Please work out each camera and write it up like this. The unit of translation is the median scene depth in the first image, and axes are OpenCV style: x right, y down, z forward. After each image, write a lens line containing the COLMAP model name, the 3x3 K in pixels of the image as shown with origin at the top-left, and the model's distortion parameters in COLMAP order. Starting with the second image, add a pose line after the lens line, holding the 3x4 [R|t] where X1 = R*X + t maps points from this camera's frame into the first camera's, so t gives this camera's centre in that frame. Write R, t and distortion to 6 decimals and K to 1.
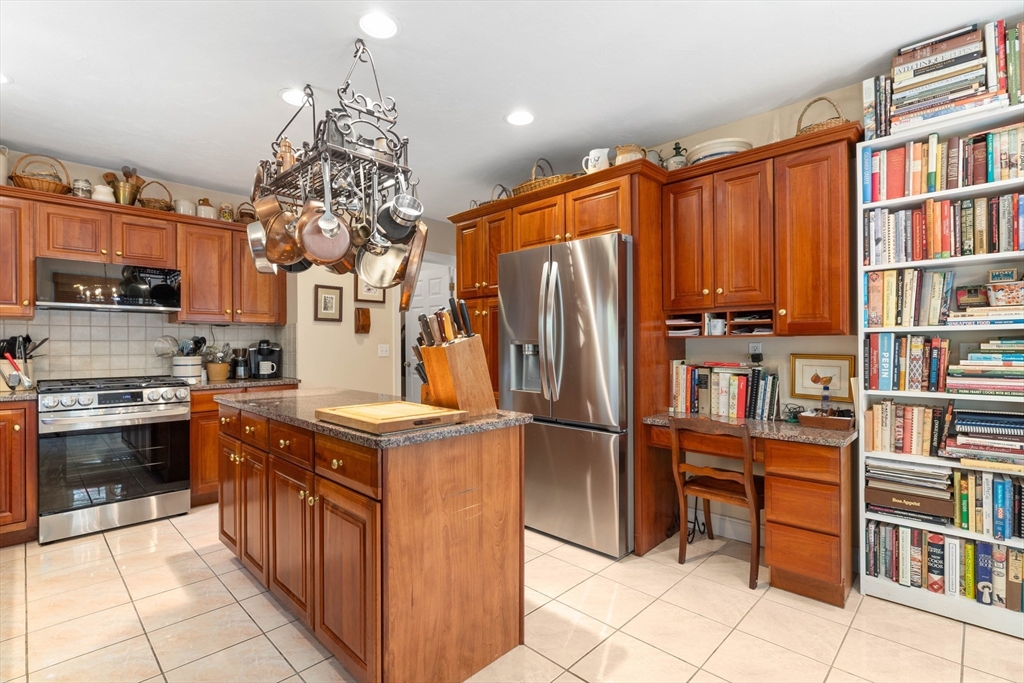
lens RADIAL K [[479.5, 0, 513.5], [0, 479.5, 344.4], [0, 0, 1]] dist [-0.005137, -0.000380]
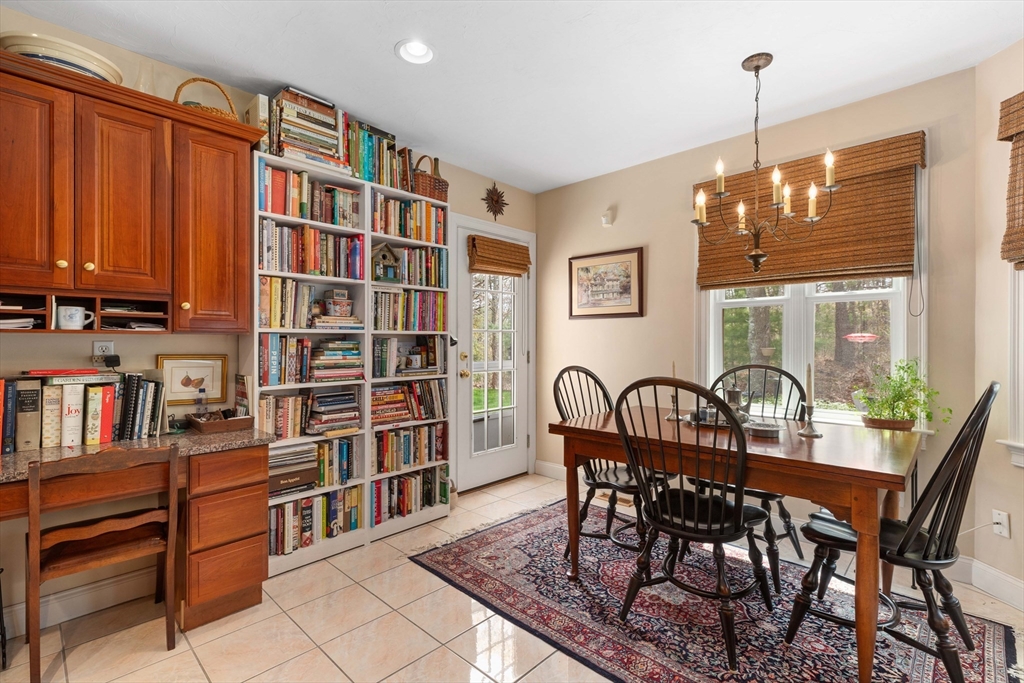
lens RADIAL K [[467.4, 0, 513.5], [0, 467.4, 341.8], [0, 0, 1]] dist [-0.004810, -0.000303]
pose [[-0.013371, 0.007259, 0.999884, -0.311430], [-0.000988, 0.999973, -0.007273, 0.002600], [-0.999910, -0.001085, -0.013364, 0.468387]]
